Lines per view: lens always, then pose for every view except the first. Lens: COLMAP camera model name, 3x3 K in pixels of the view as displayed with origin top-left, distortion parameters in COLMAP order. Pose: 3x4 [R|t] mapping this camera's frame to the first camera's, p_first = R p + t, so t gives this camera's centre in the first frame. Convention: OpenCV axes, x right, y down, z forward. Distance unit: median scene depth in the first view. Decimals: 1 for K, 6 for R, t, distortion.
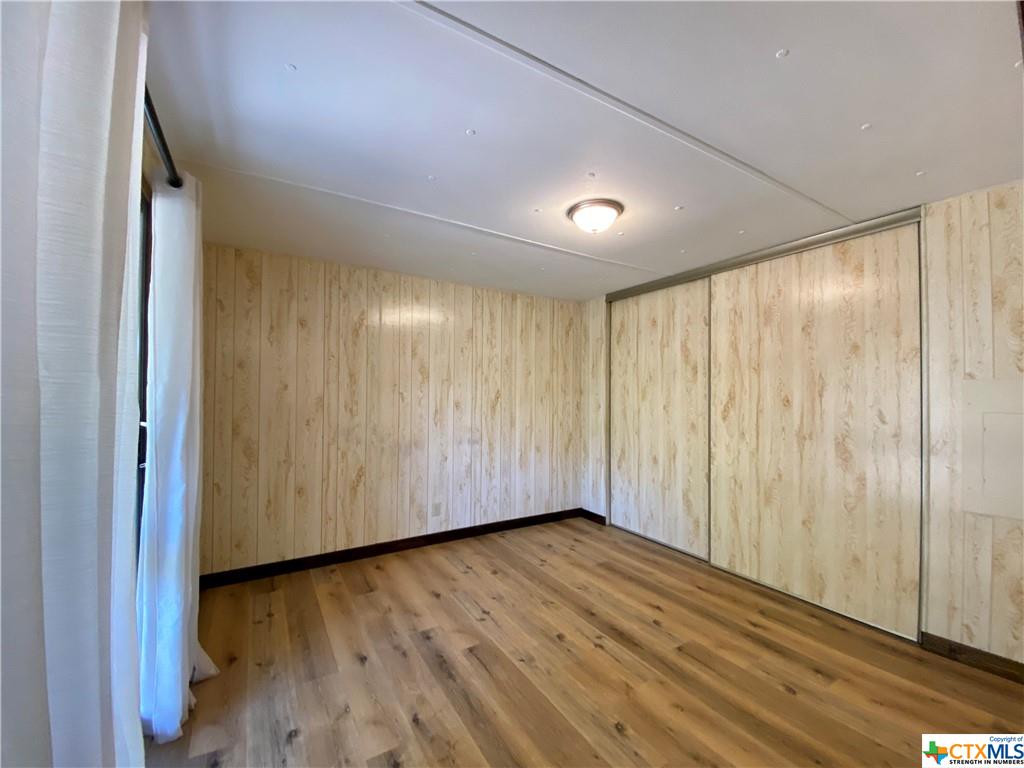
lens RADIAL K [[407.2, 0, 517.6], [0, 407.2, 385.5], [0, 0, 1]] dist [0.000320, -0.015073]
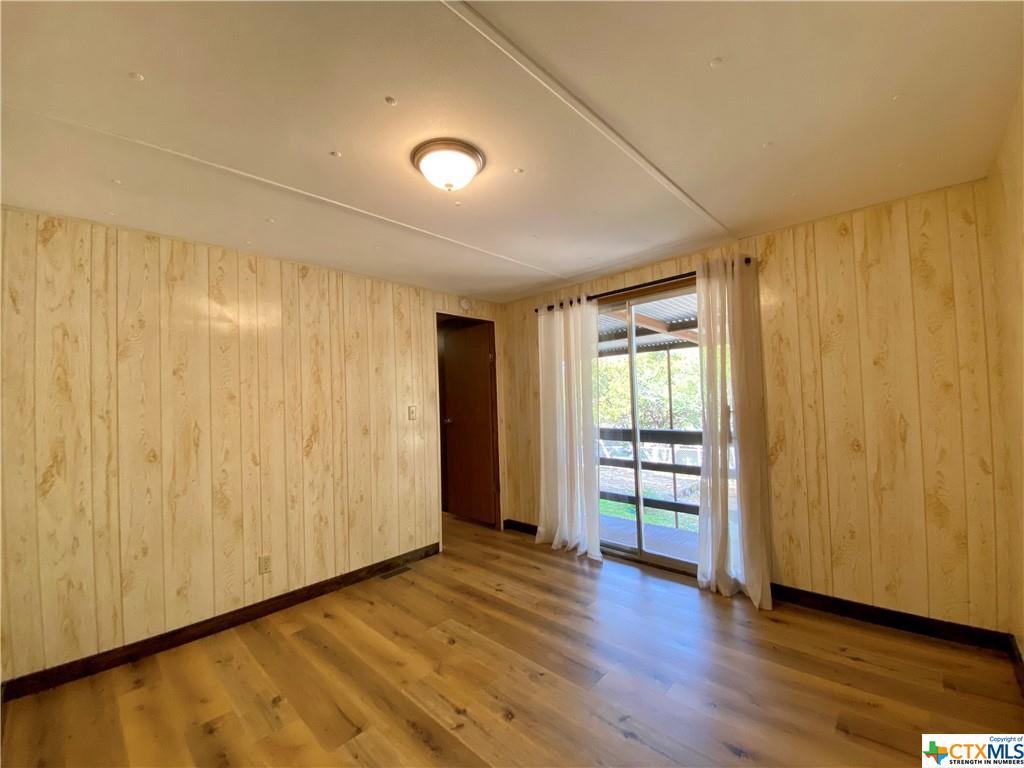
lens RADIAL K [[407.2, 0, 517.6], [0, 407.2, 385.5], [0, 0, 1]] dist [0.000320, -0.015073]
pose [[-0.963994, 0.022457, -0.264975, 0.310727], [0.036249, 0.998224, -0.047276, 0.029584], [0.263442, -0.055179, -0.963096, 1.973840]]
